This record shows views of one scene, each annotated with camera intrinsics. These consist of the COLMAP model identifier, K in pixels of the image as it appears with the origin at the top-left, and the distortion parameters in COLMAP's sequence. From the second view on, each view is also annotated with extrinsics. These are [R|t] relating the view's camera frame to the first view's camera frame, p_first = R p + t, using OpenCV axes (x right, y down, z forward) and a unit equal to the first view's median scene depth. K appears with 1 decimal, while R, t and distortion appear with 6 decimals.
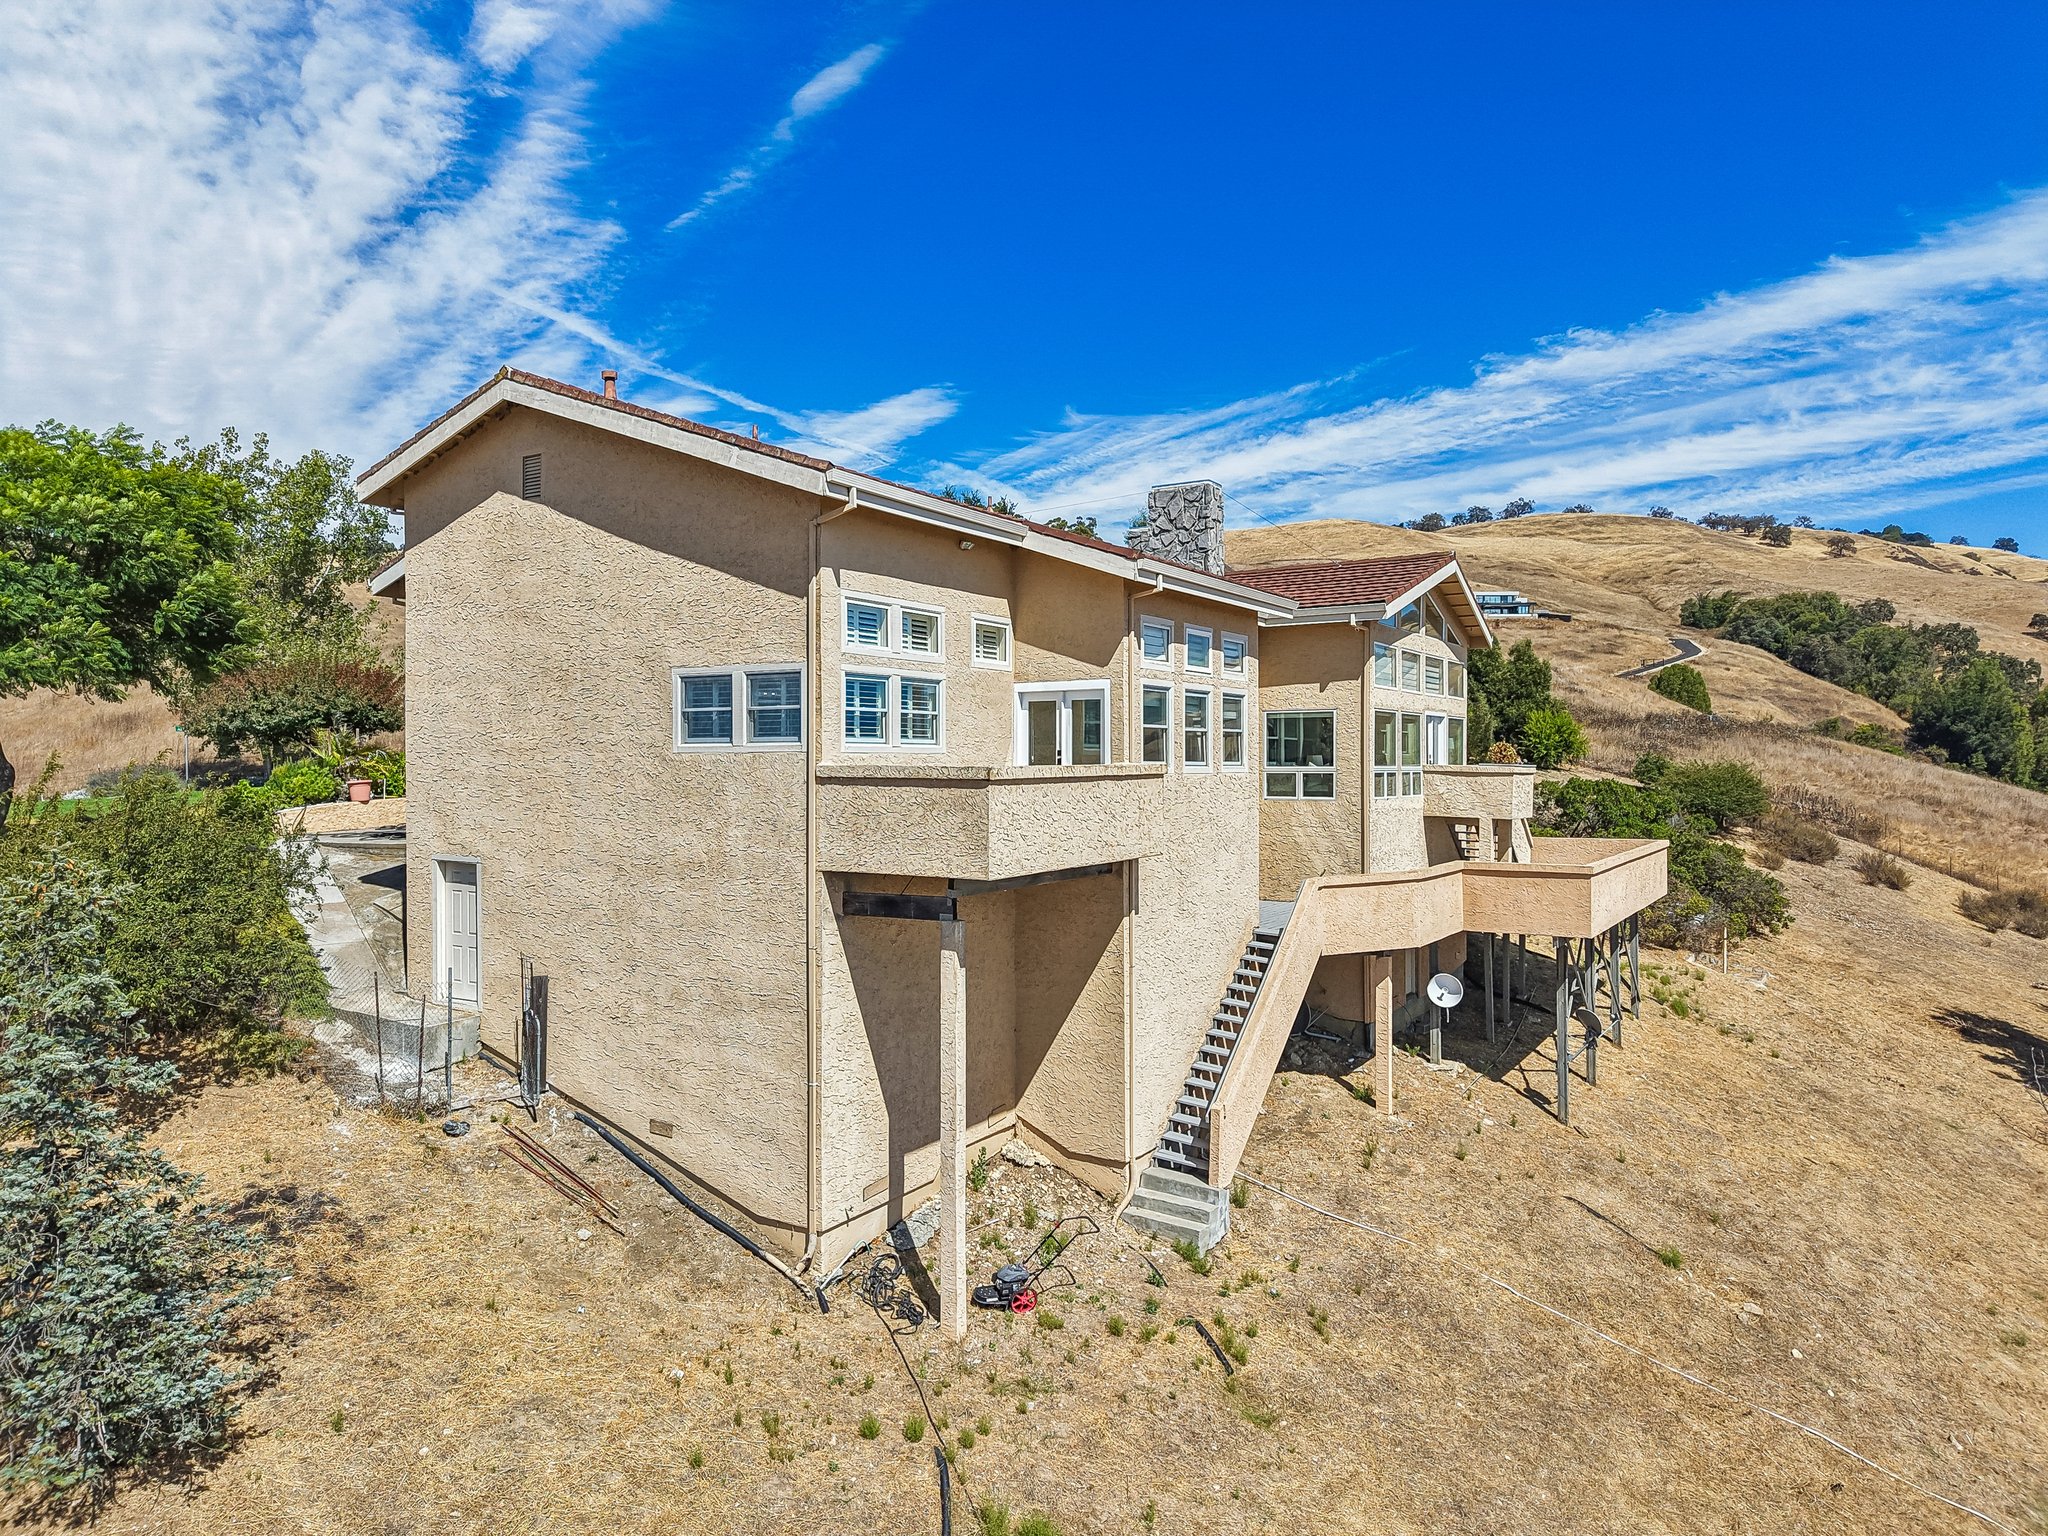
lens RADIAL K [[1411.8, 0, 1019.9], [0, 1411.8, 892.3], [0, 0, 1]] dist [0.005578, 0.001794]
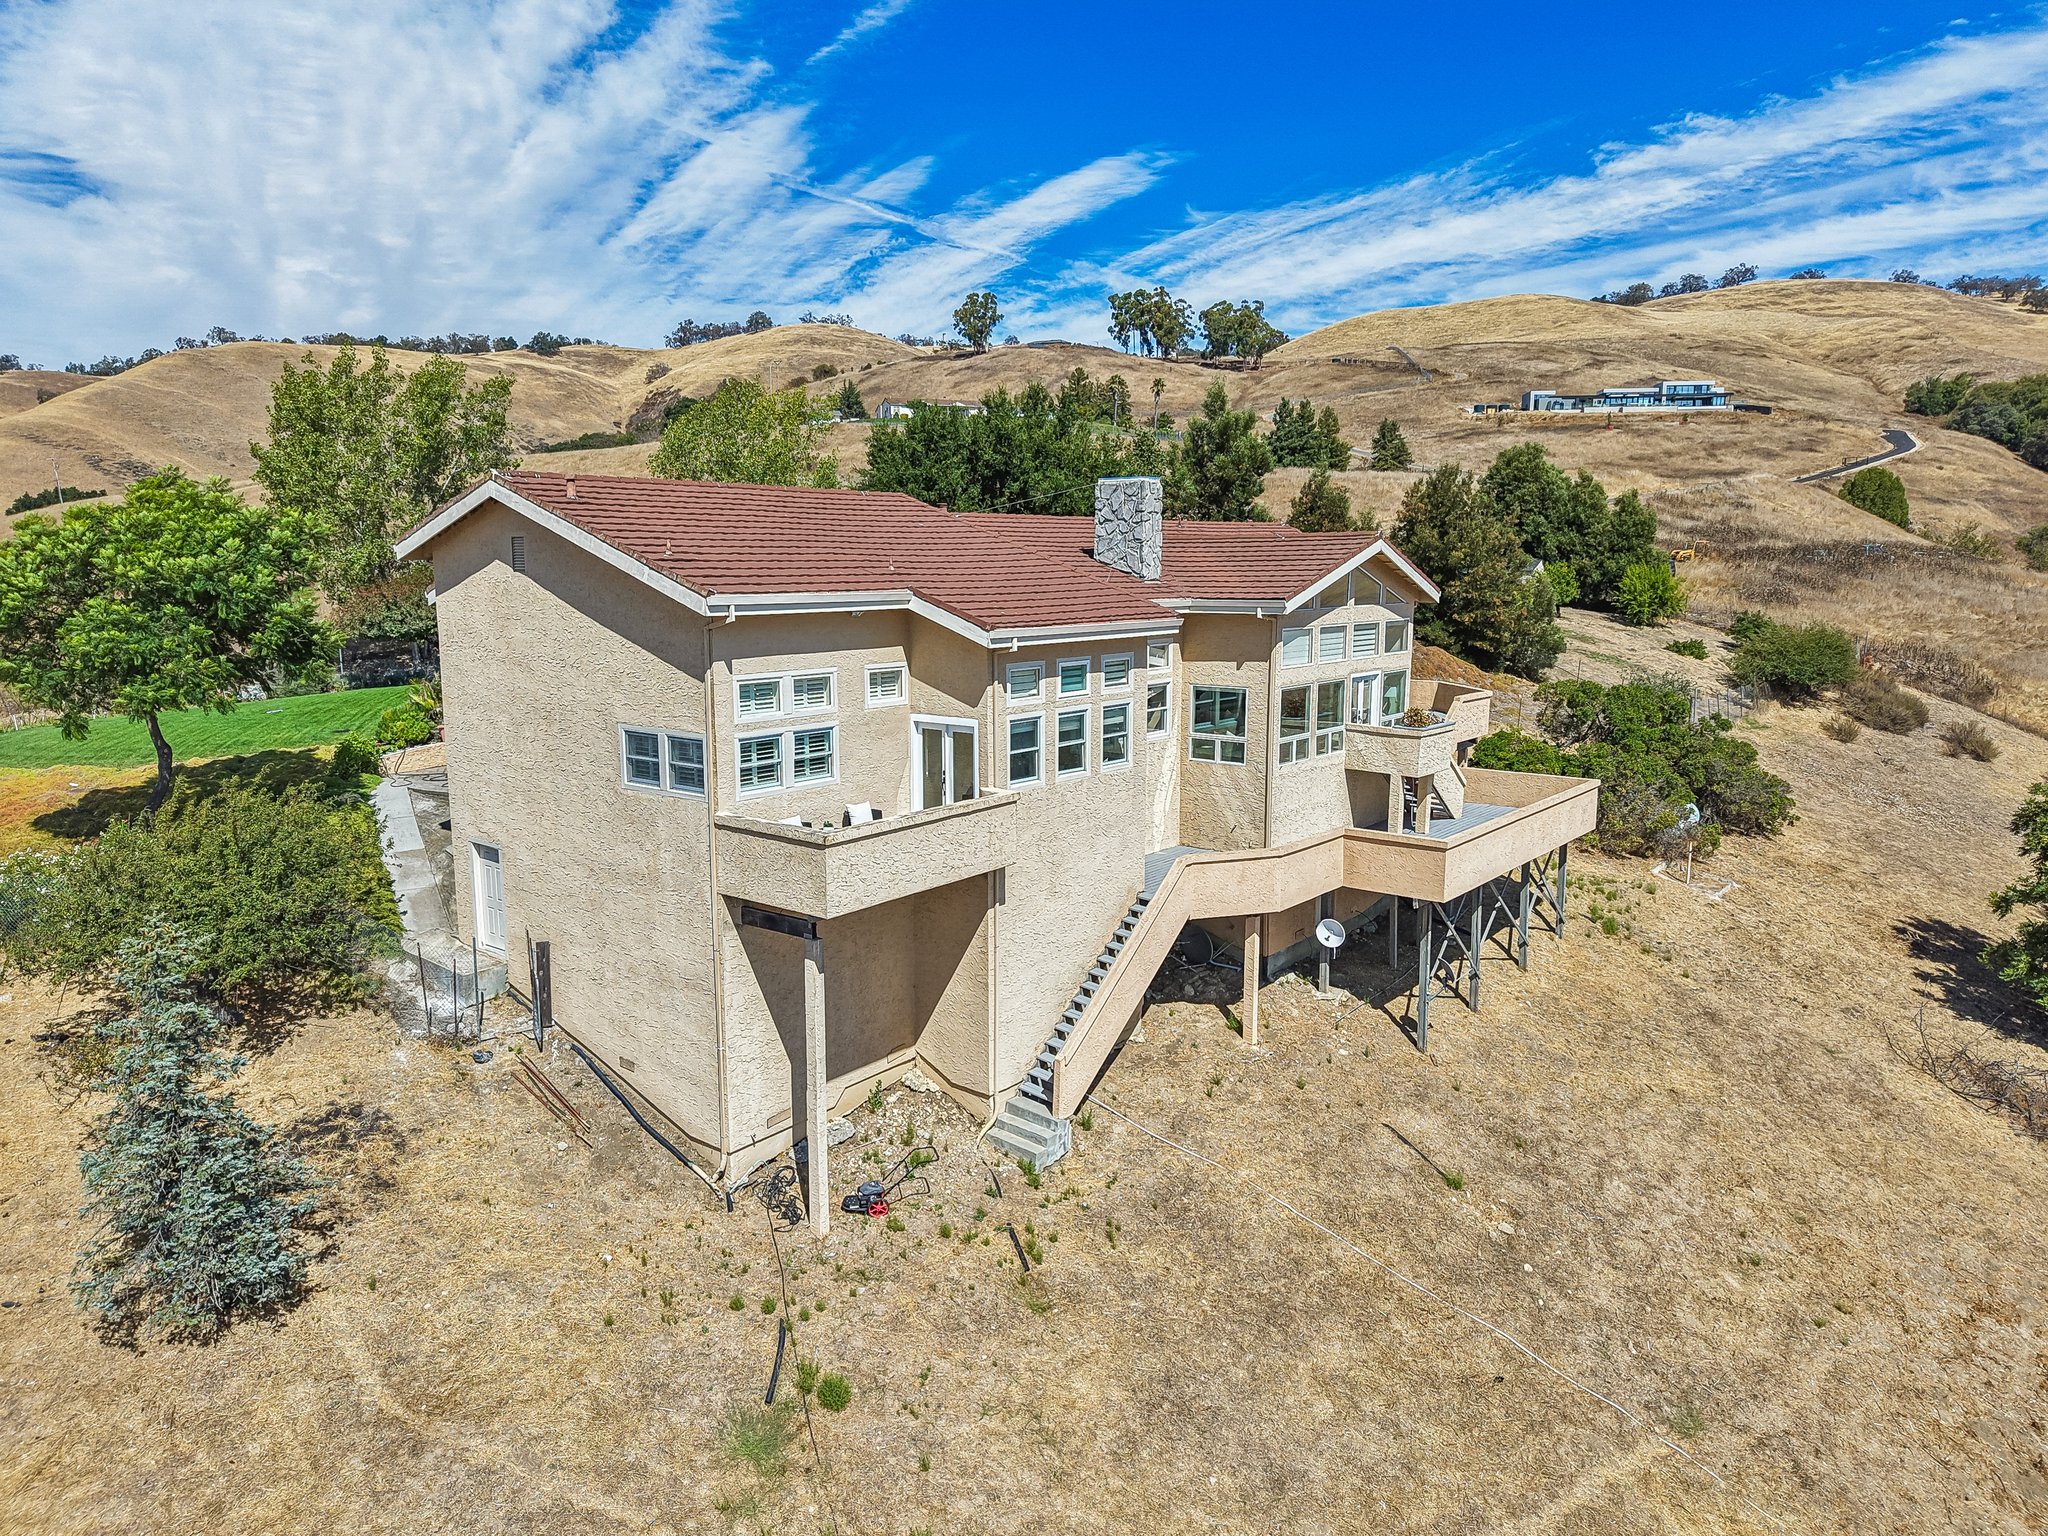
lens RADIAL K [[1385.6, 0, 1028.8], [0, 1385.6, 912.3], [0, 0, 1]] dist [0.010317, -0.000648]
pose [[0.992825, 0.035043, -0.114325, 0.260581], [-0.015334, 0.985512, 0.168912, -0.196074], [0.118588, -0.165947, 0.978978, -0.211574]]
